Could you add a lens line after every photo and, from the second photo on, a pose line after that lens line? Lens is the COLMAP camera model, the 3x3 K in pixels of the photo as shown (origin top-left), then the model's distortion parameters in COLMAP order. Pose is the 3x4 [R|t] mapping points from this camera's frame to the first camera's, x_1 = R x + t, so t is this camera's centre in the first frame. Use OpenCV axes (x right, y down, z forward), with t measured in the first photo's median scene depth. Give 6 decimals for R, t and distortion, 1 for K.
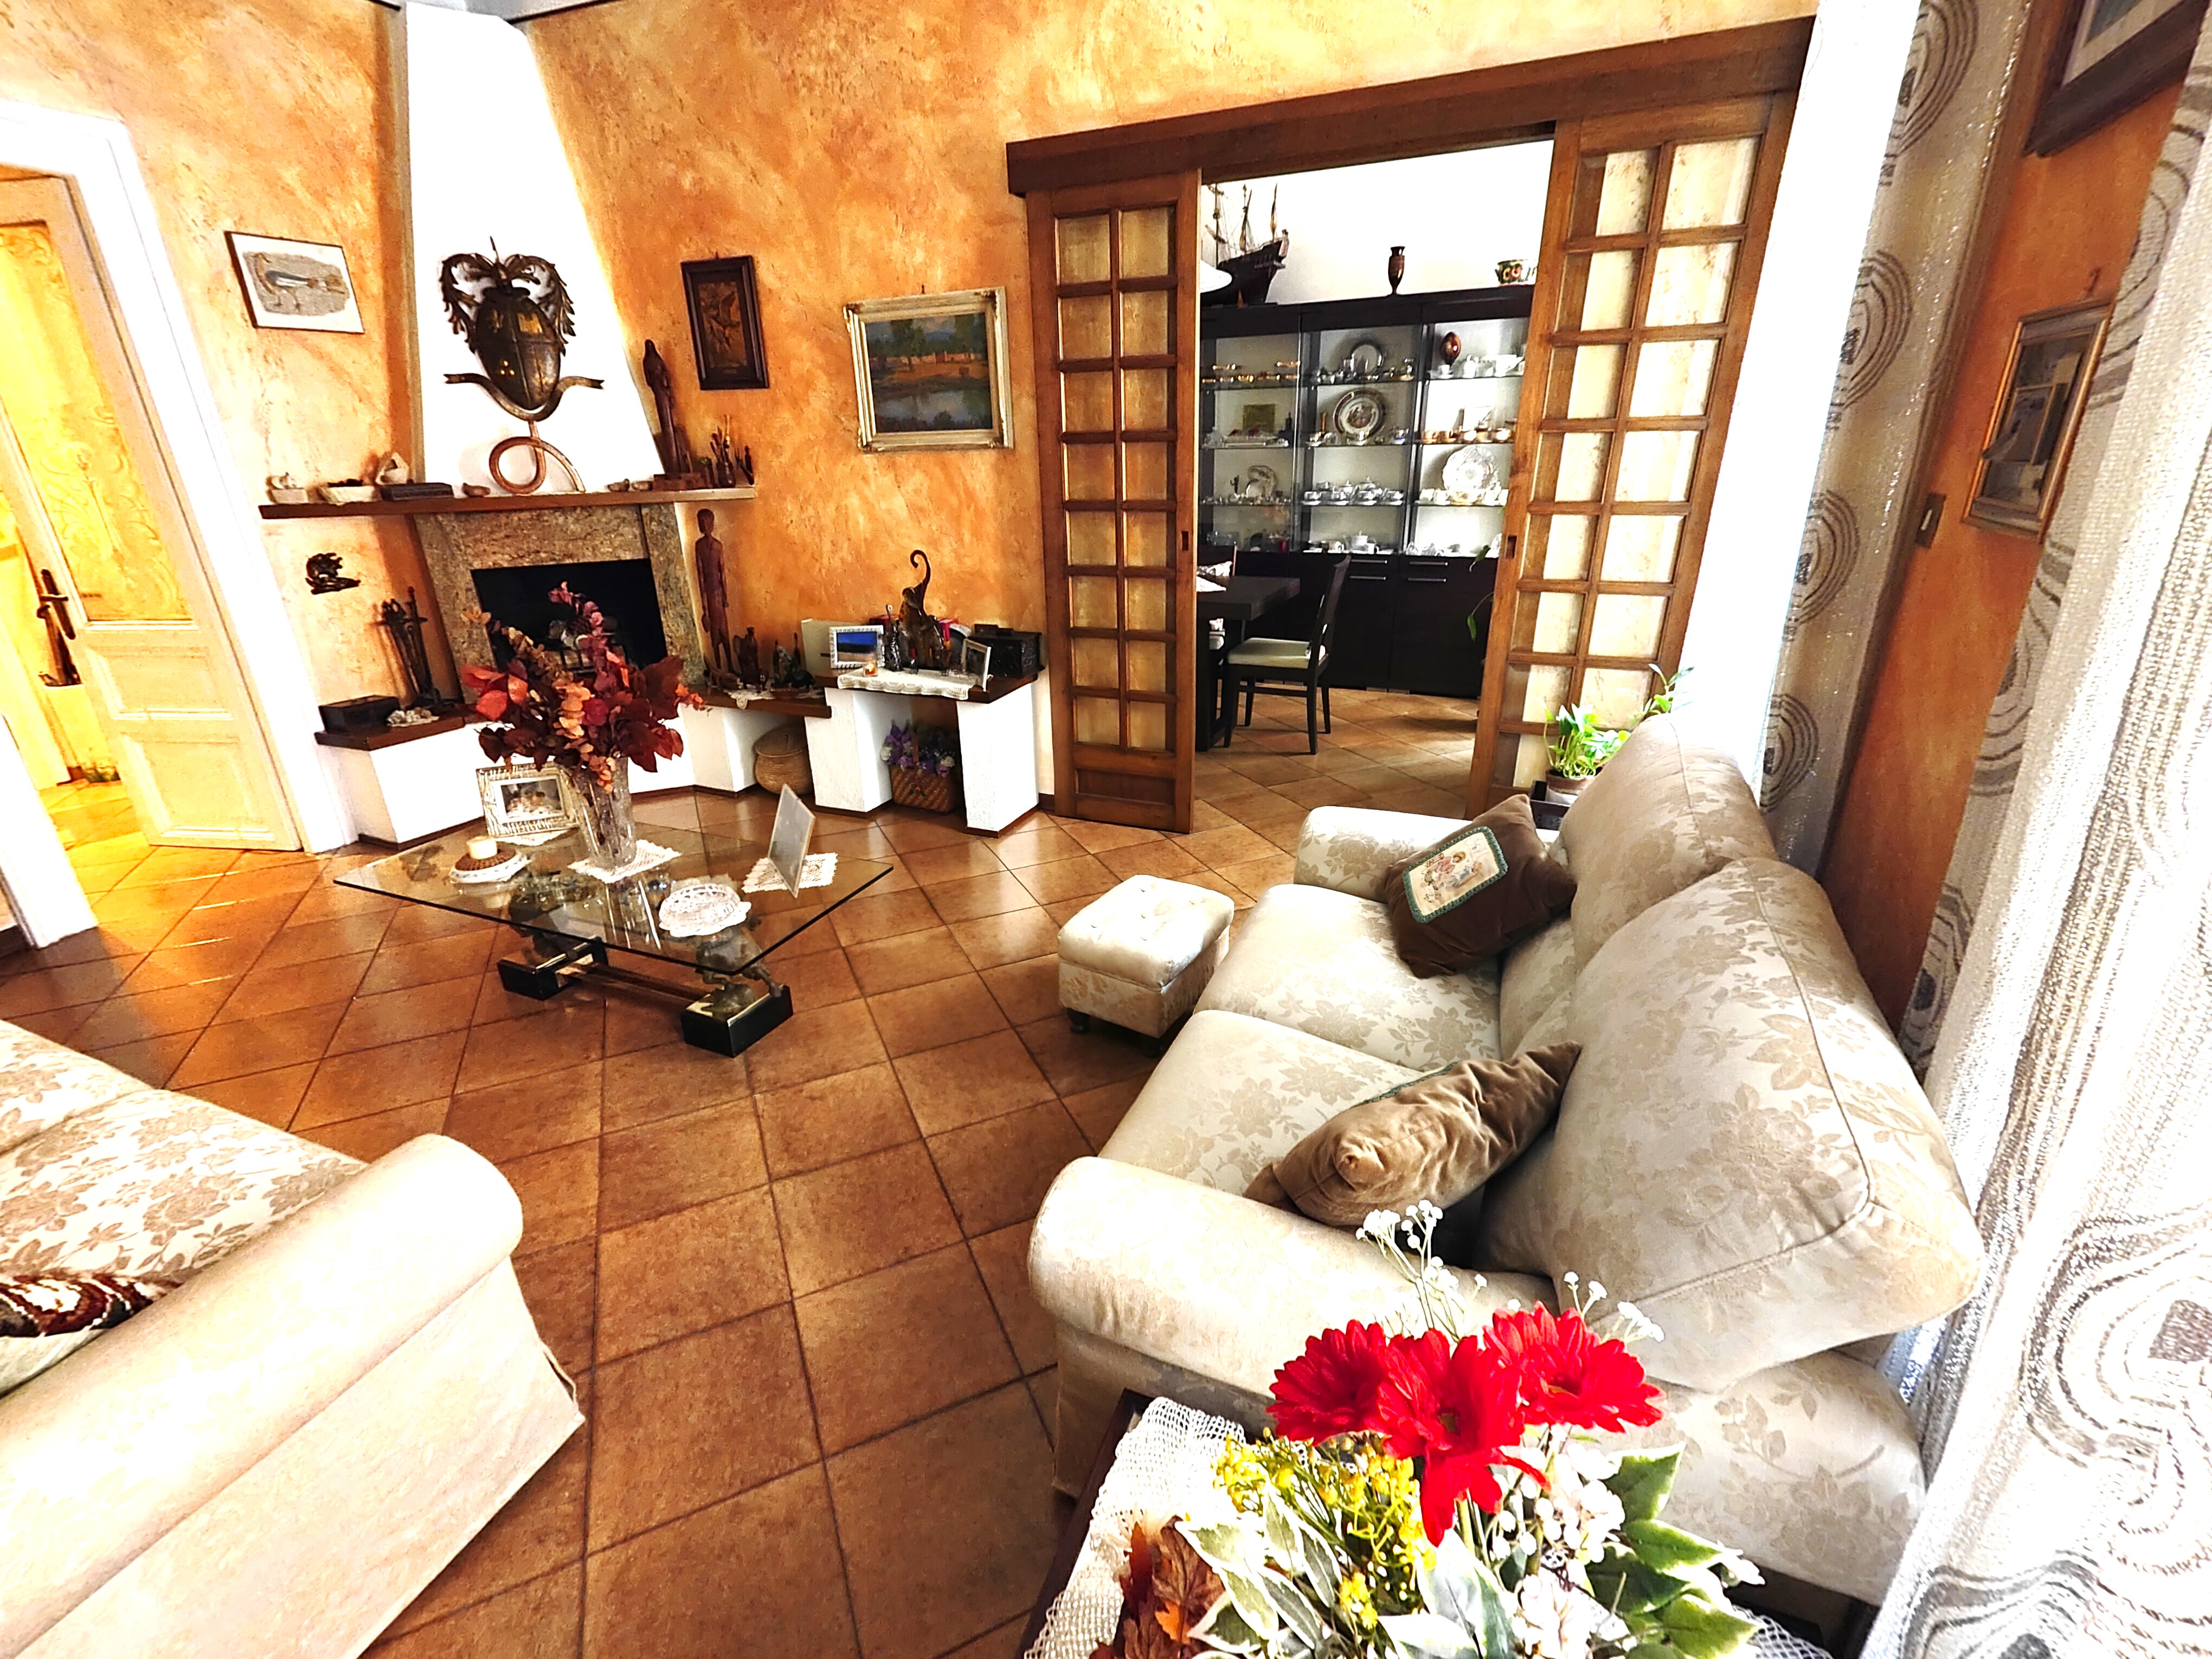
lens RADIAL K [[965.1, 0, 1106.0], [0, 965.1, 829.5], [0, 0, 1]] dist [-0.001449, -0.000530]
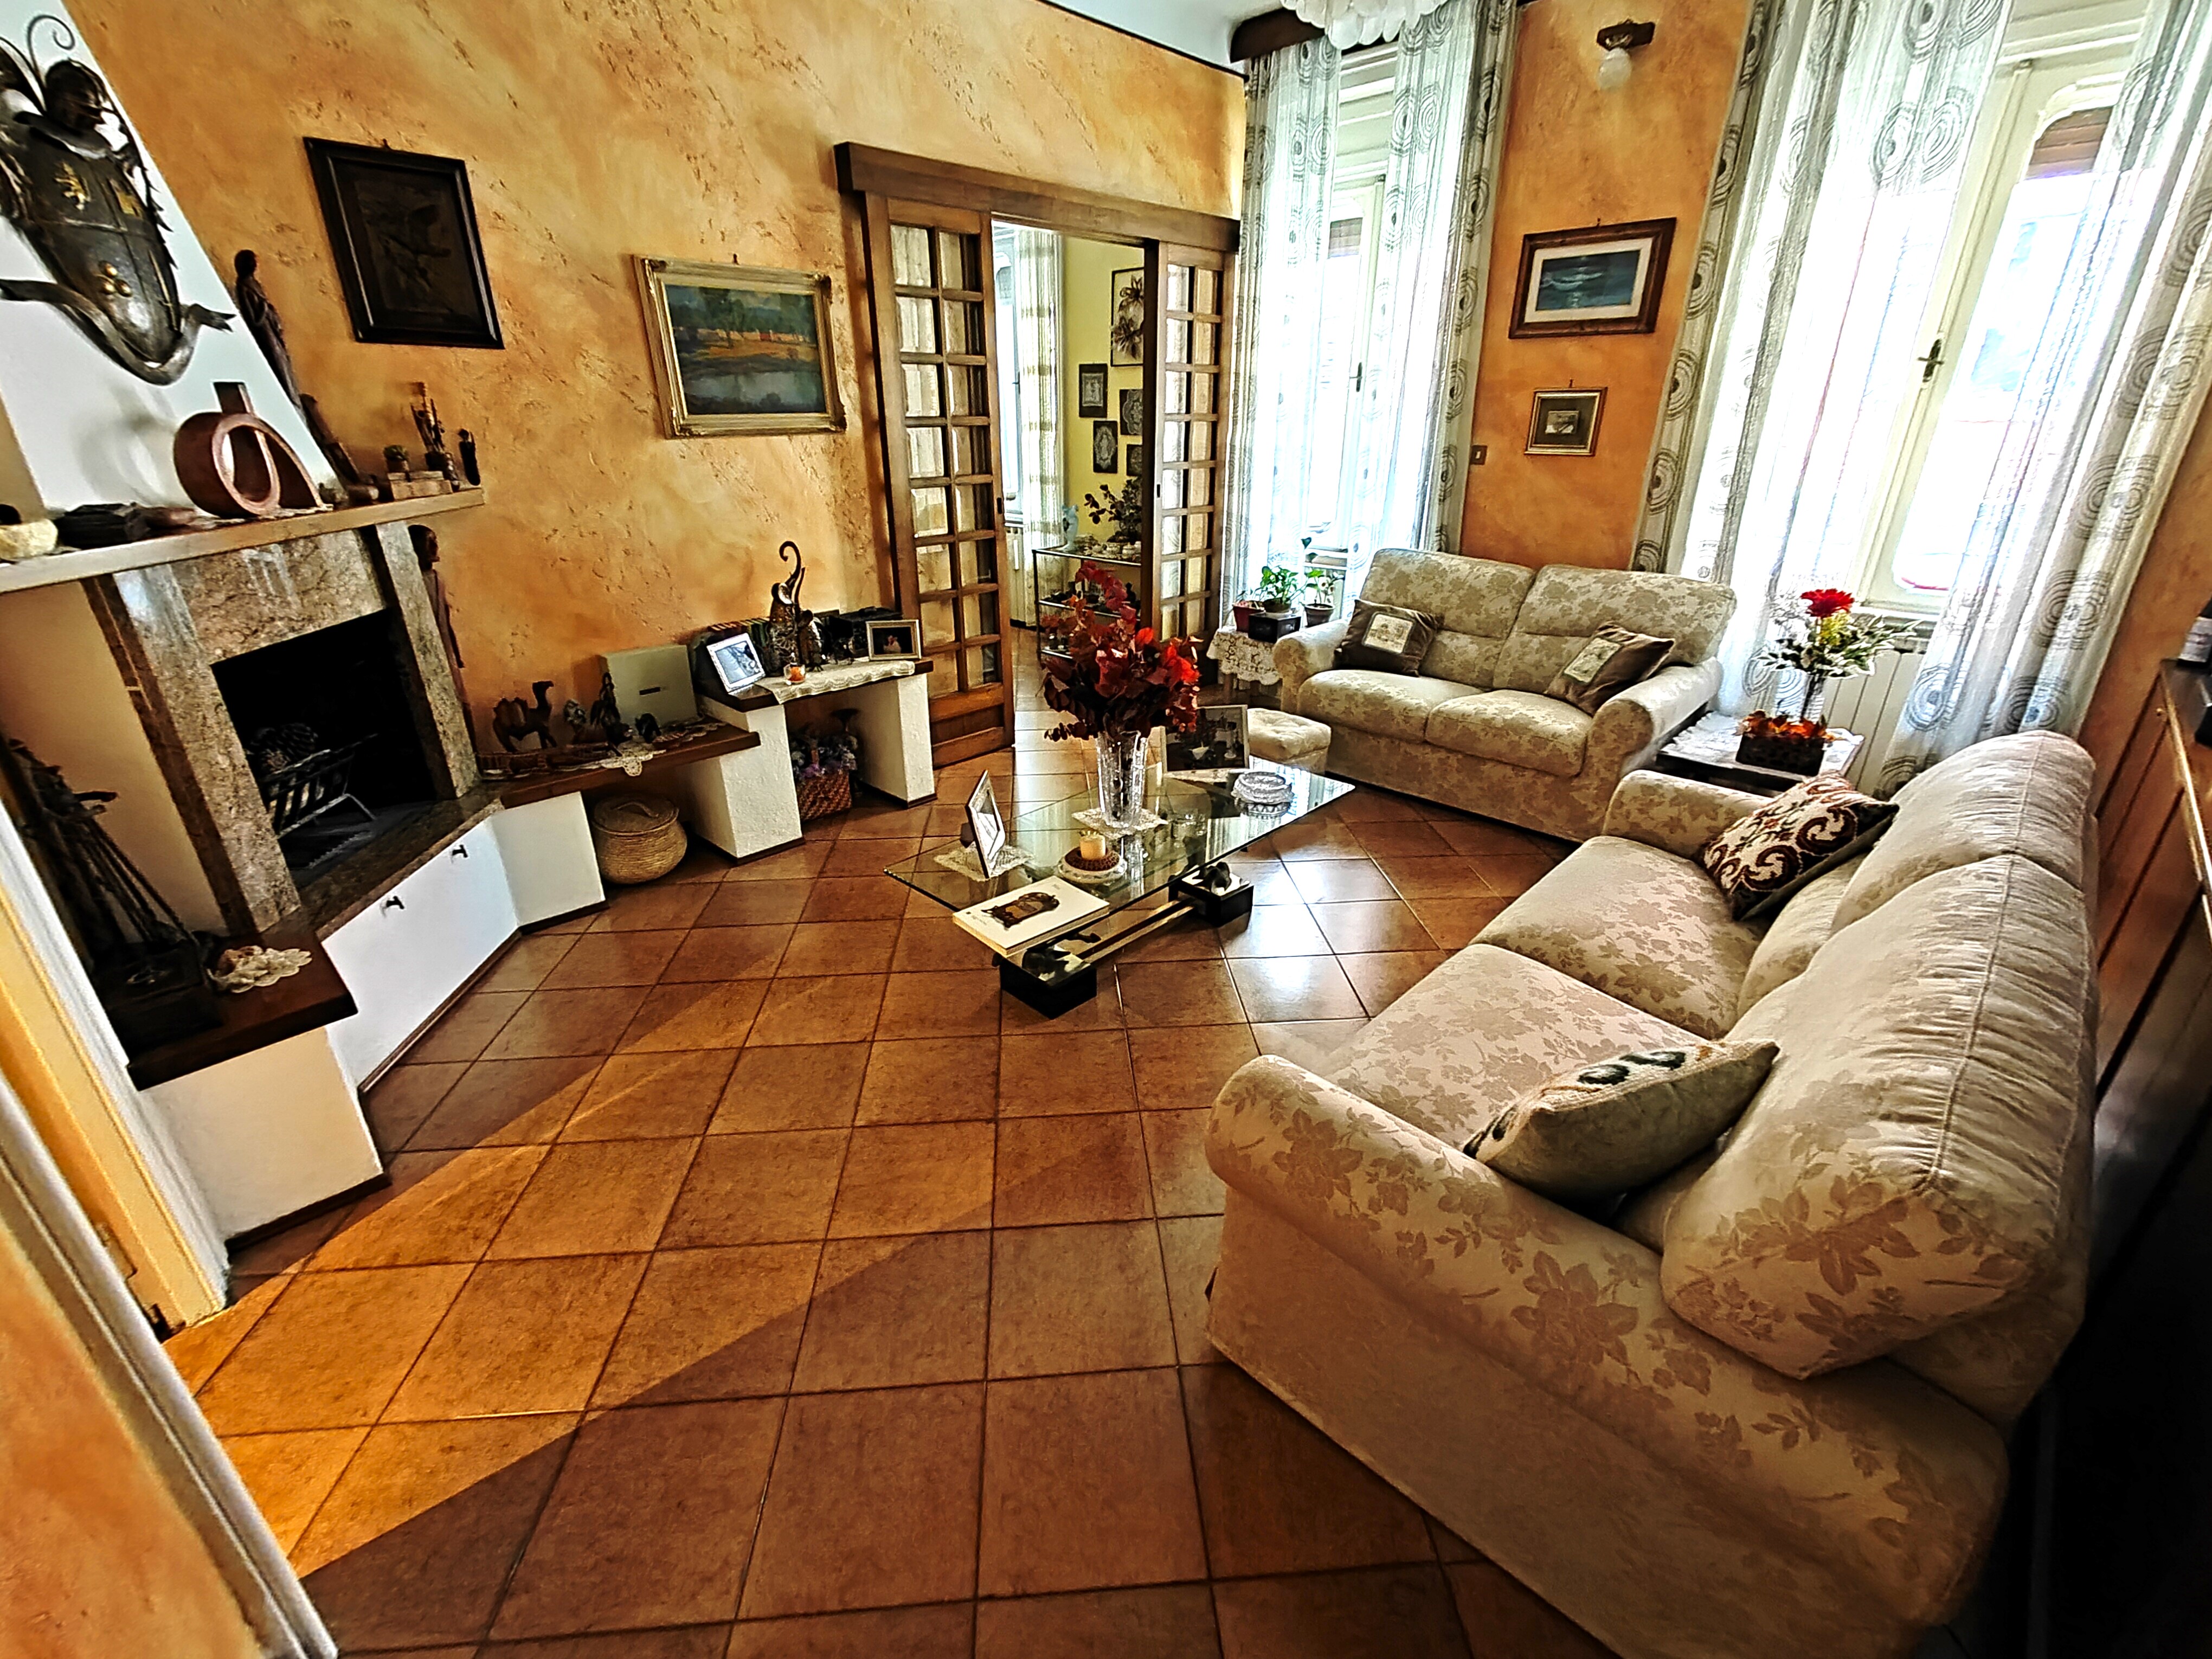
lens RADIAL K [[965.1, 0, 1106.0], [0, 965.1, 829.5], [0, 0, 1]] dist [-0.001449, -0.000530]
pose [[0.349951, -0.357230, 0.865980, -1.011452], [0.344629, 0.908698, 0.235584, -0.152115], [-0.871071, 0.215998, 0.441112, 0.384158]]
